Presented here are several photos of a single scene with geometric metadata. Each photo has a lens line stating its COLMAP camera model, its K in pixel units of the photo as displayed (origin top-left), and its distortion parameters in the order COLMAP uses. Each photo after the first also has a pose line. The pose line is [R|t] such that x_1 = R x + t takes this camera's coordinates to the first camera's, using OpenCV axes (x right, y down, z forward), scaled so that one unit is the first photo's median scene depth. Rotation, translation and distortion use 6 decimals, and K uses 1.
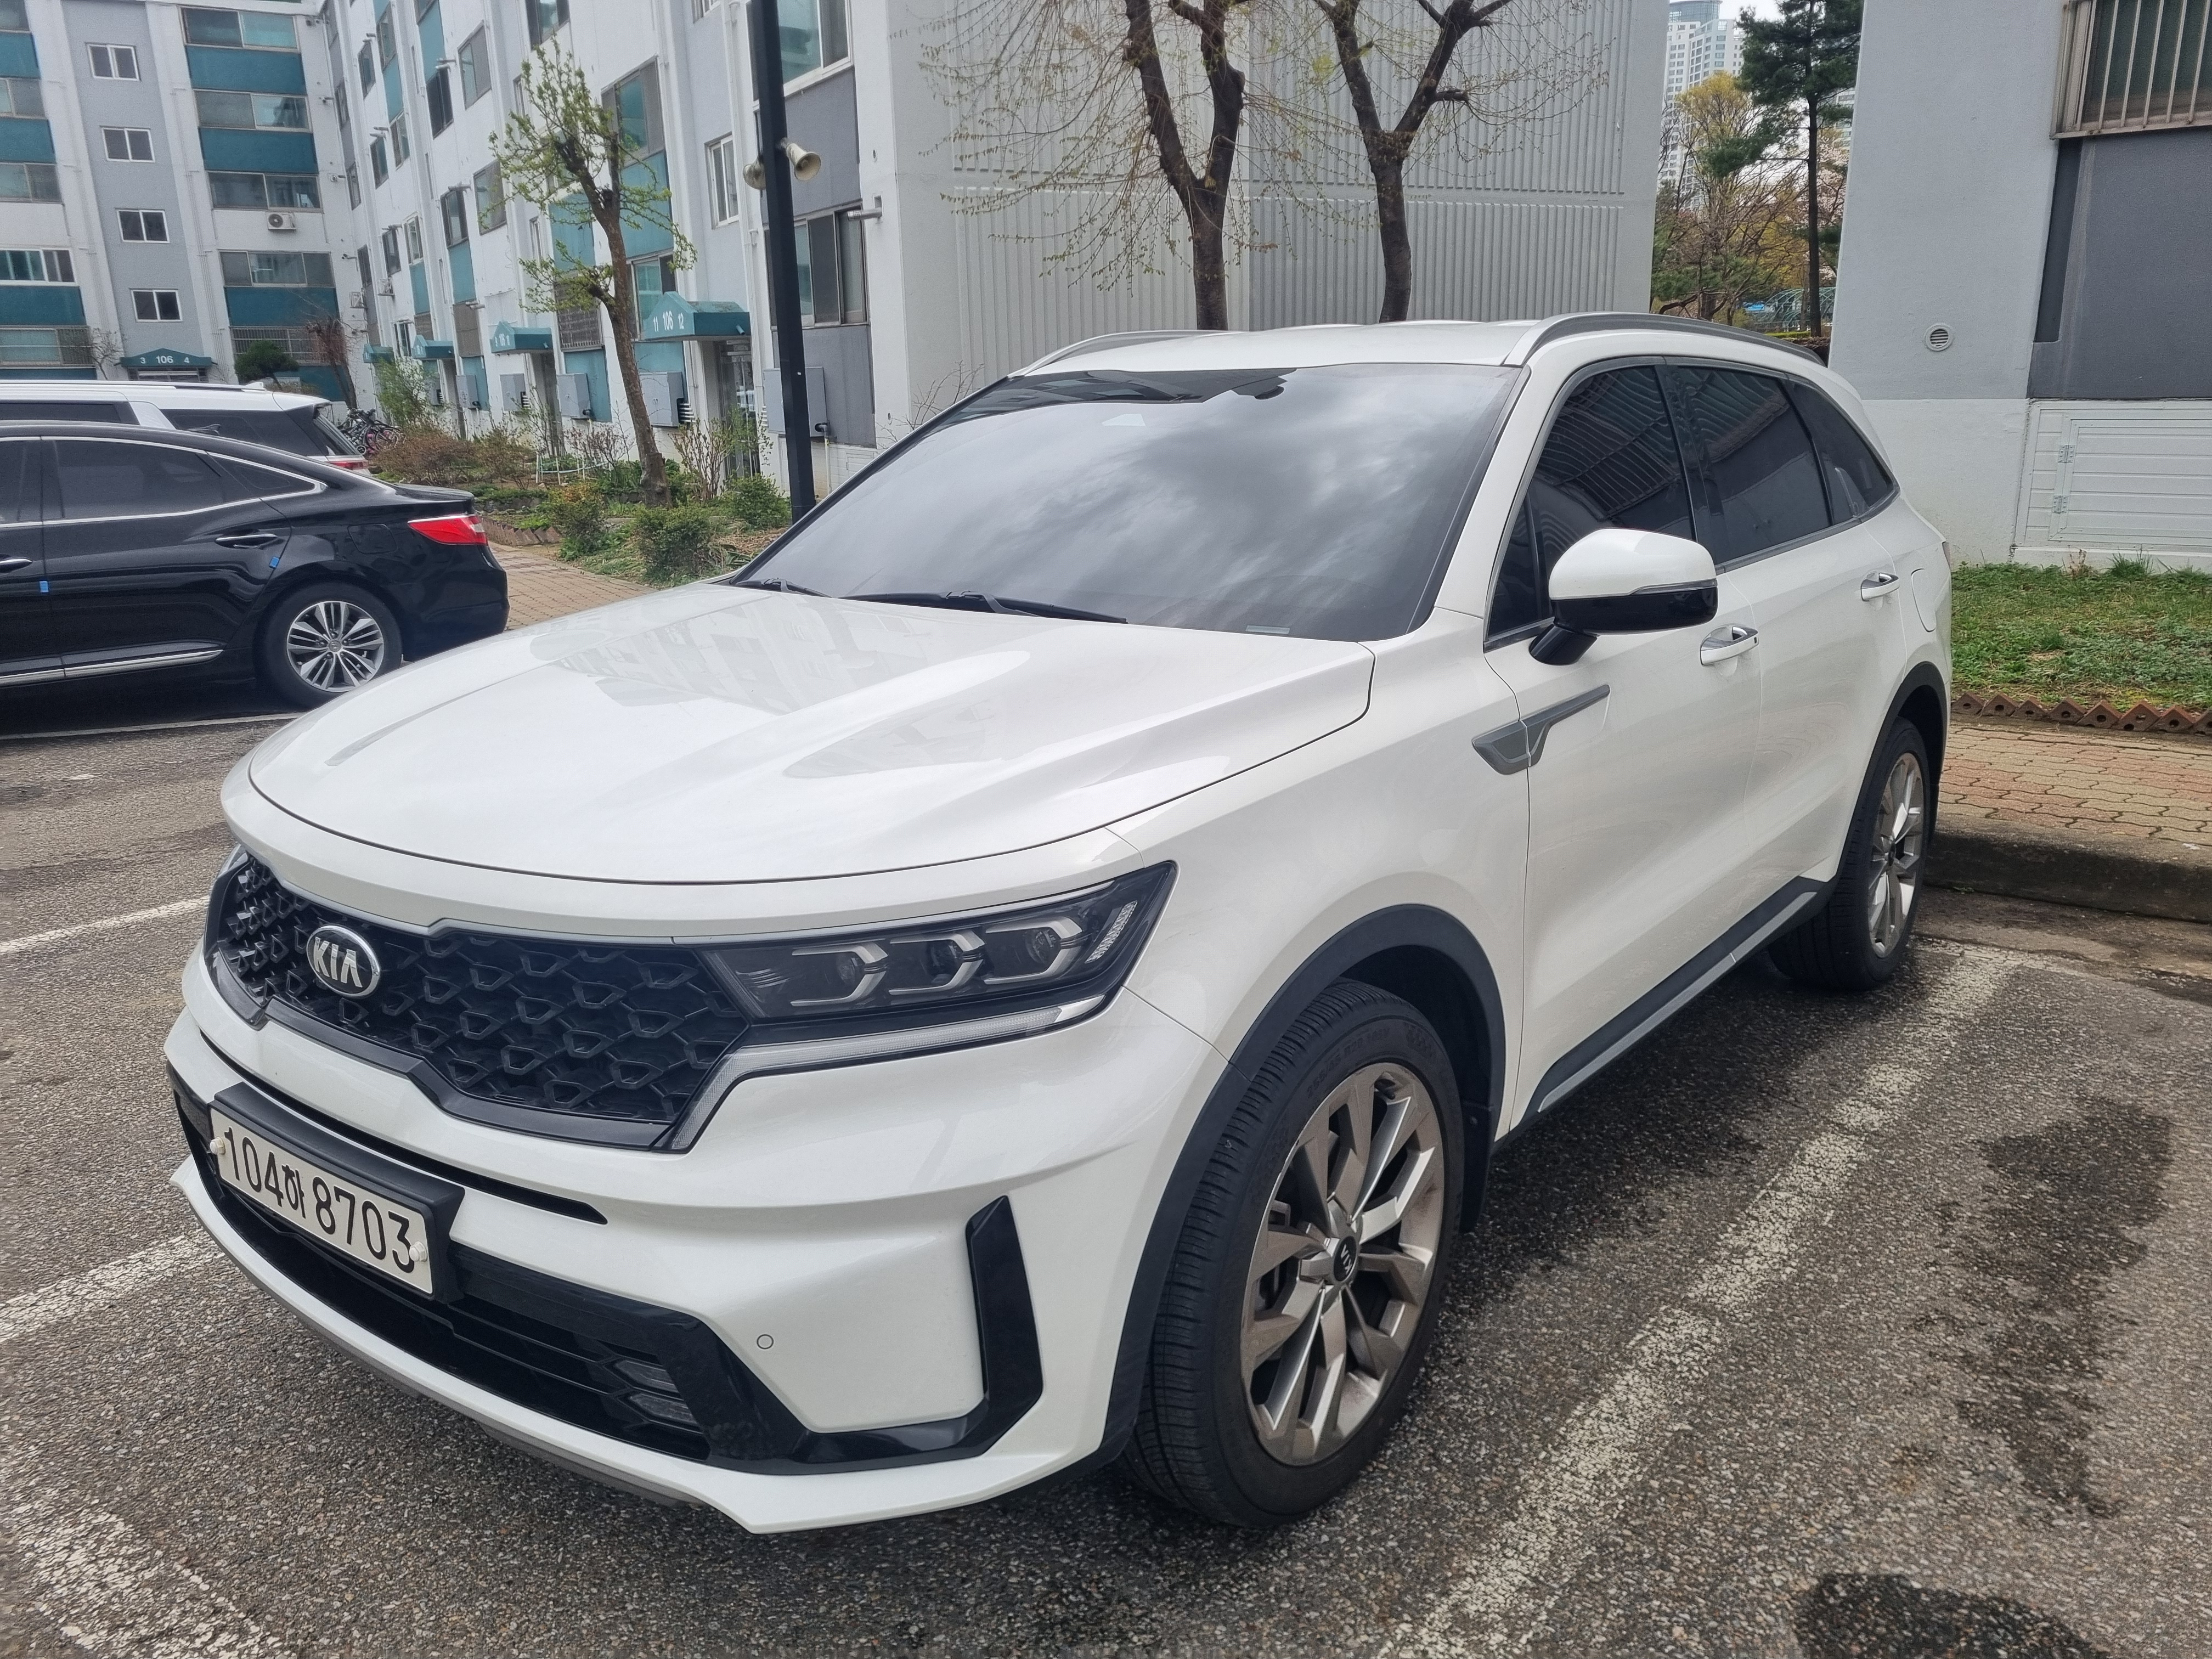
lens RADIAL K [[1676.5, 0, 1106.0], [0, 1676.5, 829.5], [0, 0, 1]] dist [0.039649, -0.025104]
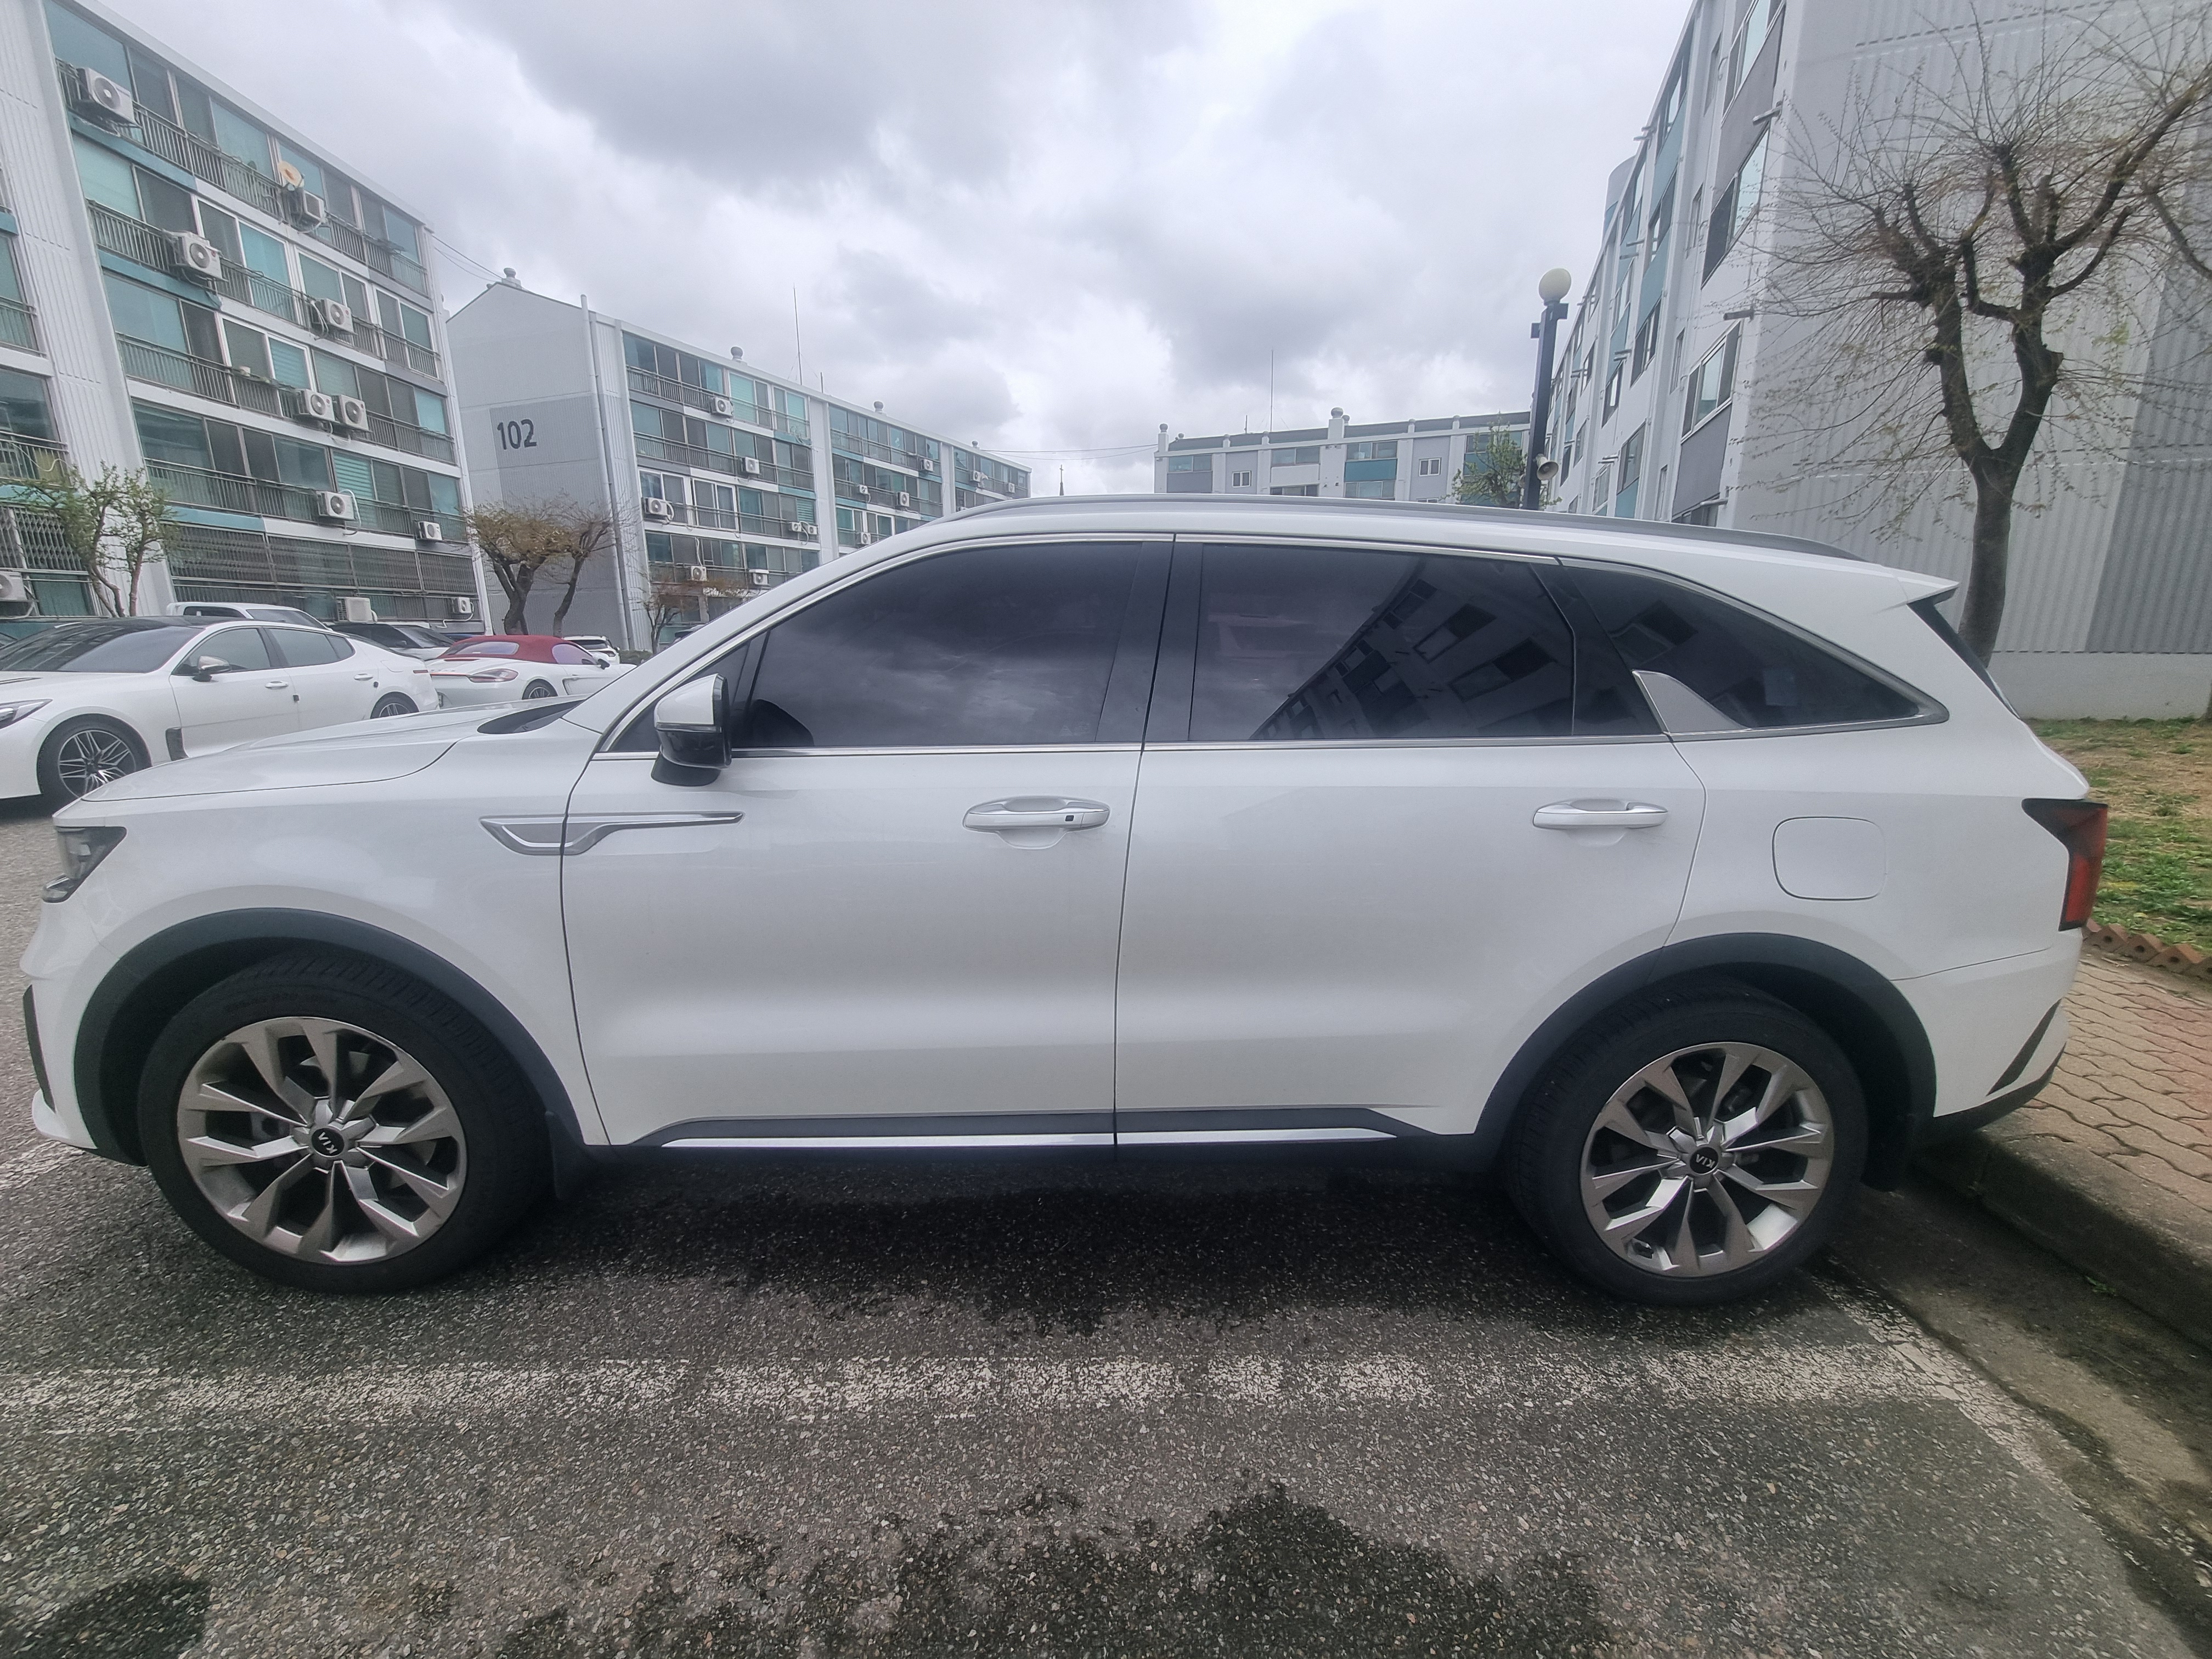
lens RADIAL K [[899.8, 0, 1102.6], [0, 899.8, 840.7], [0, 0, 1]] dist [0.003346, -0.003753]
pose [[0.641866, 0.194432, -0.741758, 0.657003], [-0.212069, 0.974602, 0.071957, -0.118165], [0.736909, 0.111117, 0.666797, 0.564221]]
